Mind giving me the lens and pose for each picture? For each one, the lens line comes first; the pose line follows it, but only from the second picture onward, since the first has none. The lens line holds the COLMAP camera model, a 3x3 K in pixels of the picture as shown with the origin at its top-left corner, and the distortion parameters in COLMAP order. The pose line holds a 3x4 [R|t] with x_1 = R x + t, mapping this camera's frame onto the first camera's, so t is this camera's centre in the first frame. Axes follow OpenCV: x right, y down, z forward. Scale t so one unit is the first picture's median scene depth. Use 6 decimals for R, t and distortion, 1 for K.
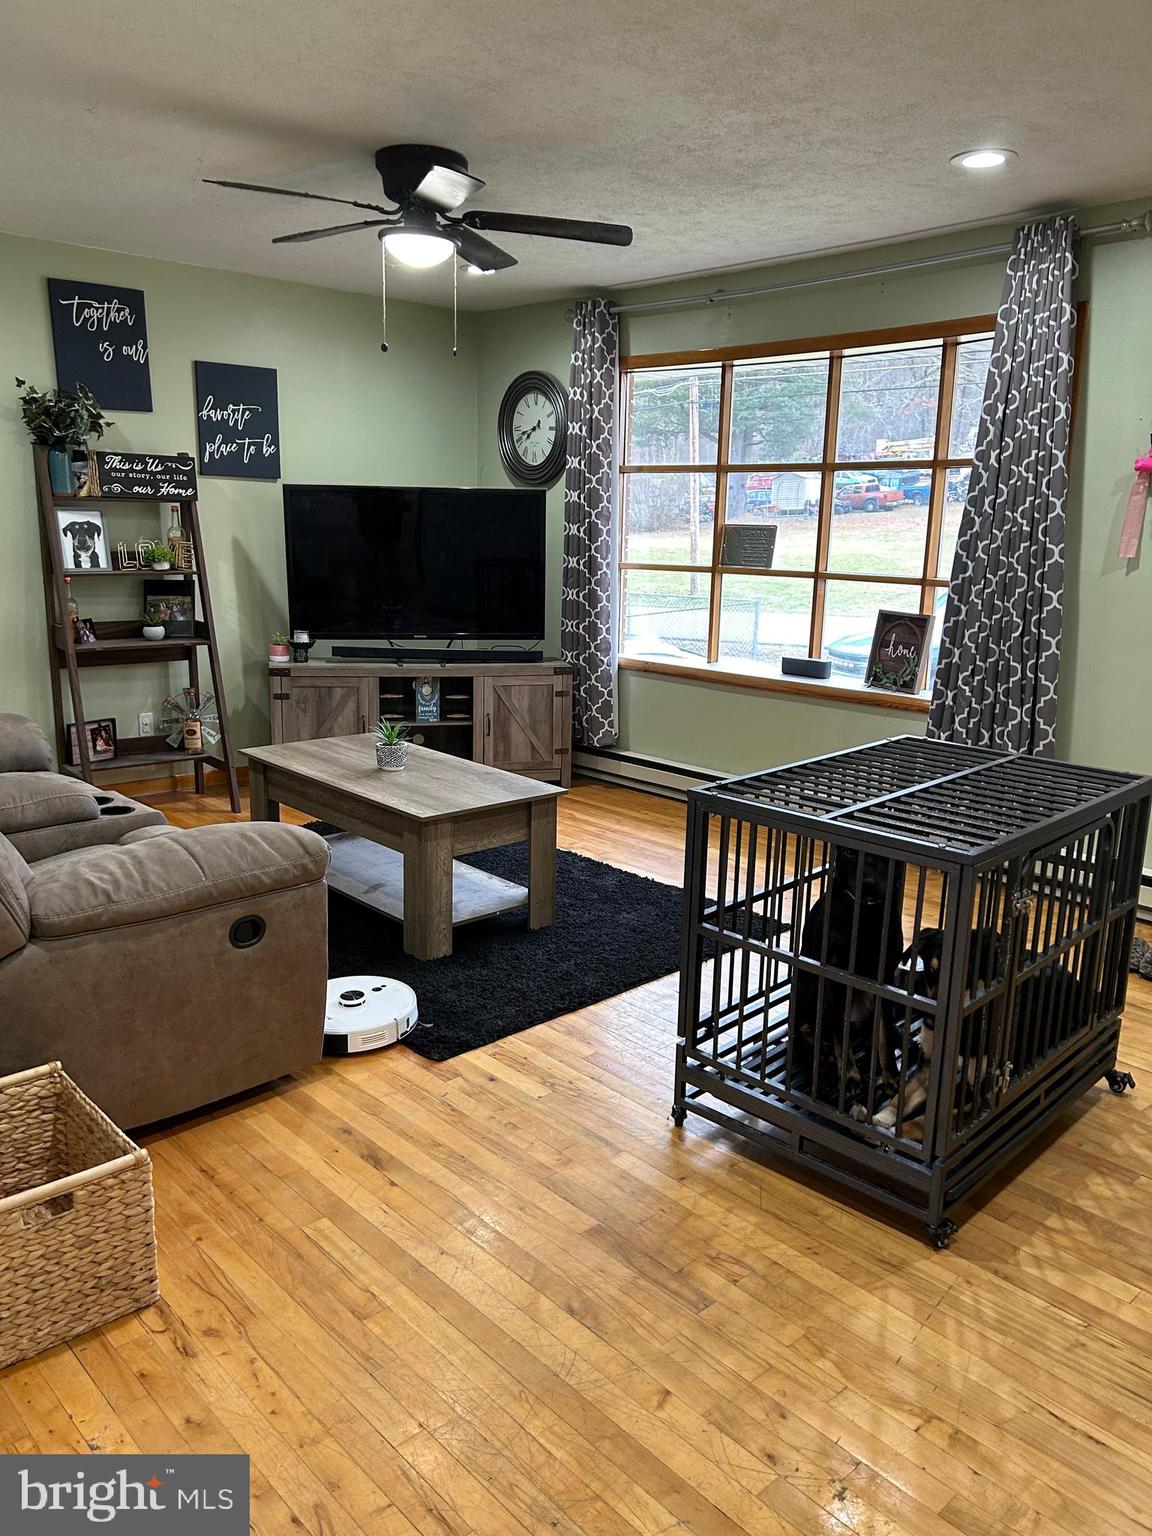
lens RADIAL K [[1157.5, 0, 572.3], [0, 1157.5, 770.4], [0, 0, 1]] dist [0.063108, -0.069057]
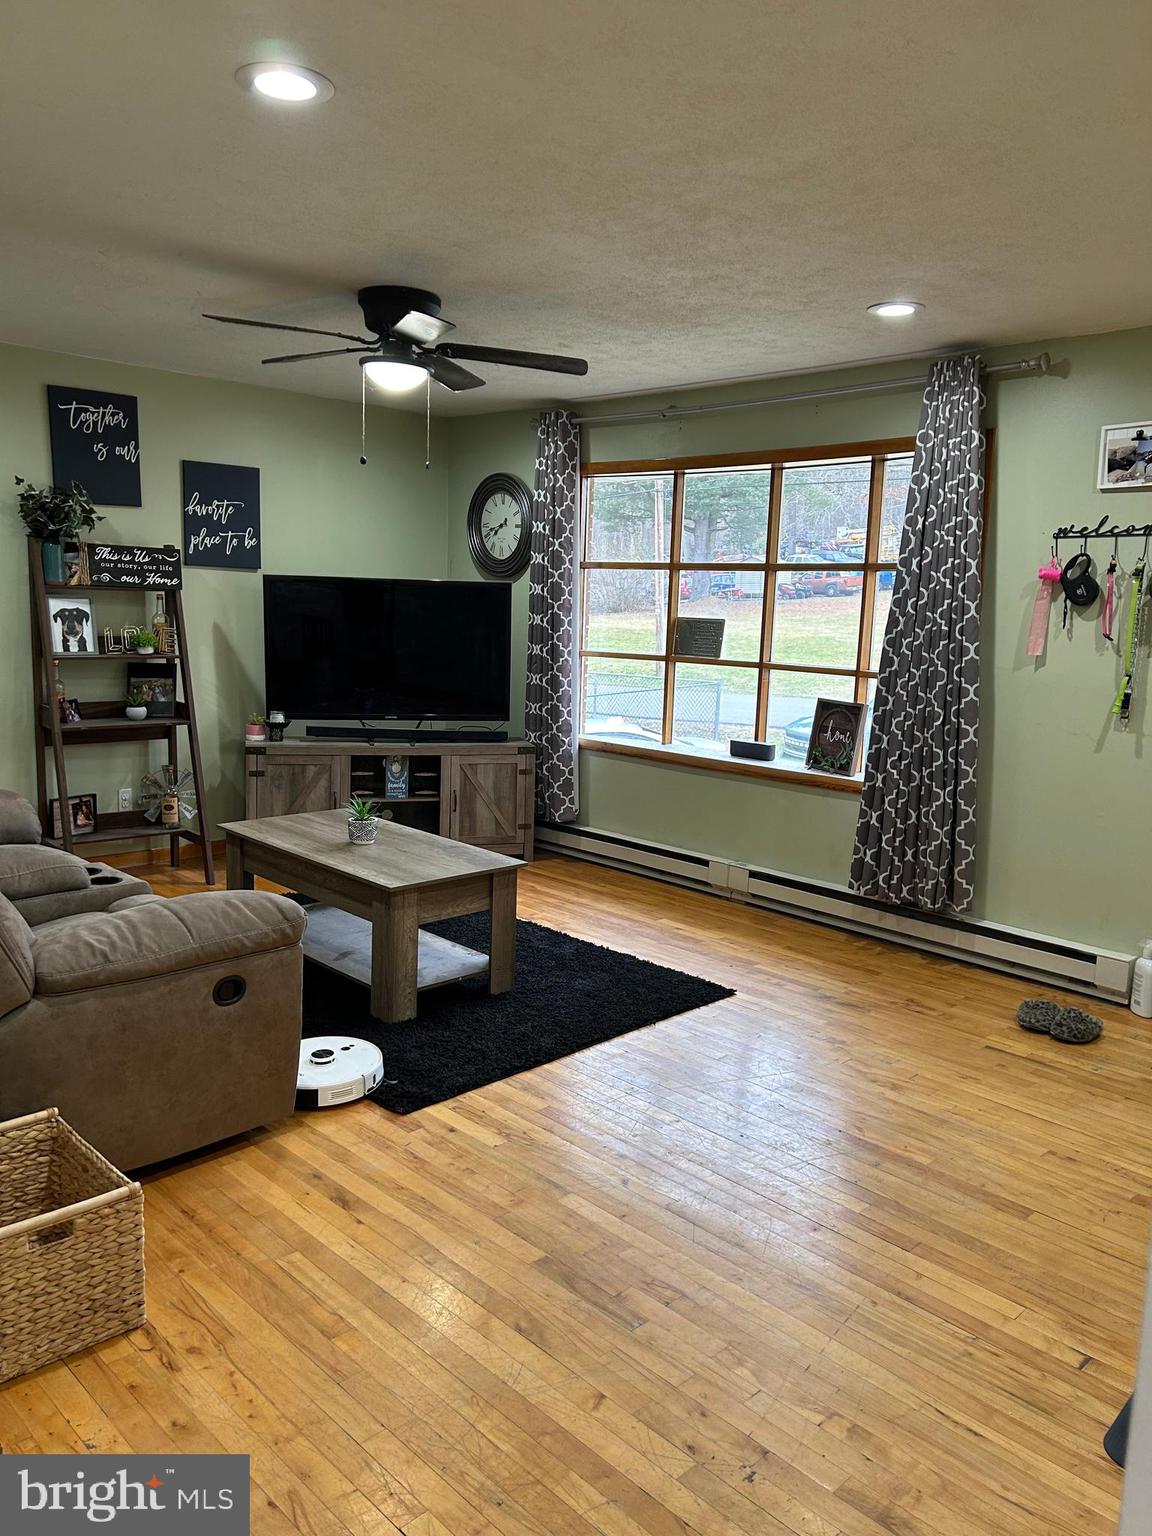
lens RADIAL K [[1157.5, 0, 581.2], [0, 1157.5, 771.4], [0, 0, 1]] dist [0.063108, -0.069057]
pose [[0.999374, 0.007205, 0.034646, 0.010596], [-0.004948, 0.997887, -0.064777, 0.001736], [-0.035040, 0.064565, 0.997298, -0.102751]]
